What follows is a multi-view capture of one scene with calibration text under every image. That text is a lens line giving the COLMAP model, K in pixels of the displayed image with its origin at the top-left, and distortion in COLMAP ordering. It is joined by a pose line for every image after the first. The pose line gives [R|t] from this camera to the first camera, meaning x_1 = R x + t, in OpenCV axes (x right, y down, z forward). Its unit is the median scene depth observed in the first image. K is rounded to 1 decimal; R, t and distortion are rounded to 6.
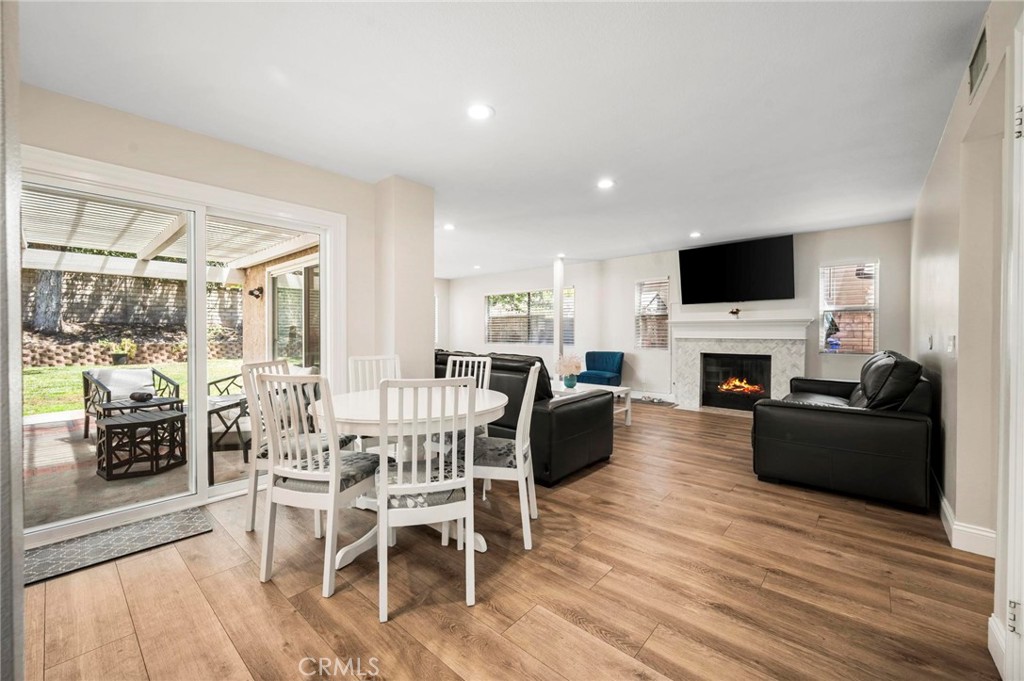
lens RADIAL K [[408.2, 0, 513.4], [0, 408.2, 337.6], [0, 0, 1]] dist [-0.002093, 0.000436]
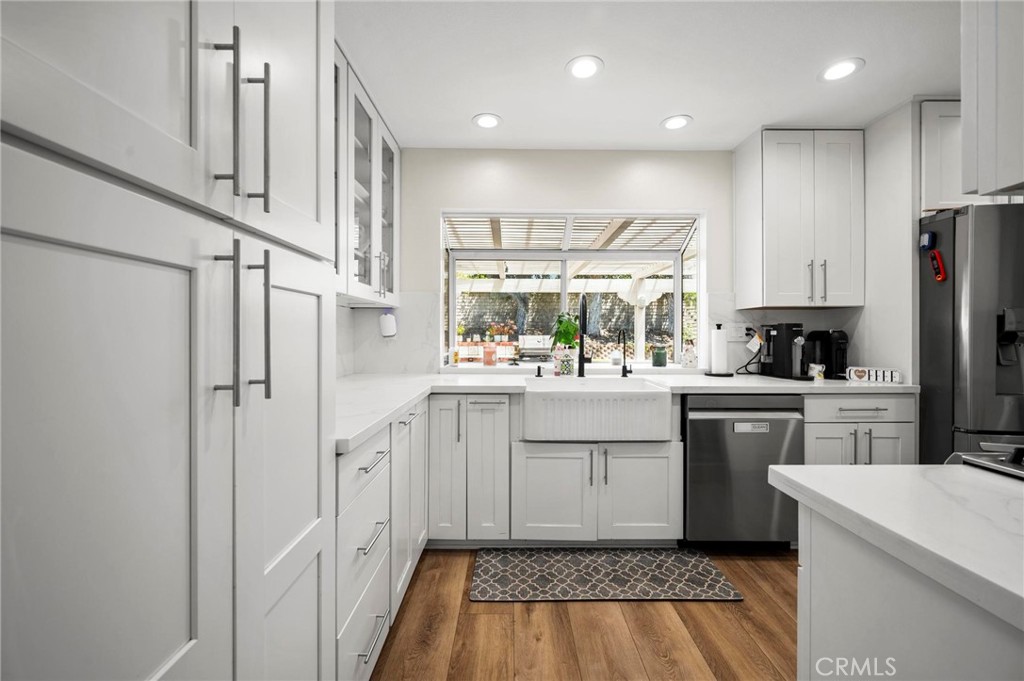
lens RADIAL K [[408.2, 0, 510.0], [0, 408.2, 346.2], [0, 0, 1]] dist [-0.002093, 0.000436]
pose [[0.658308, 0.023344, -0.752386, -0.491814], [-0.011713, 0.999716, 0.020769, 0.000216], [0.752657, -0.004859, 0.658394, -0.423150]]
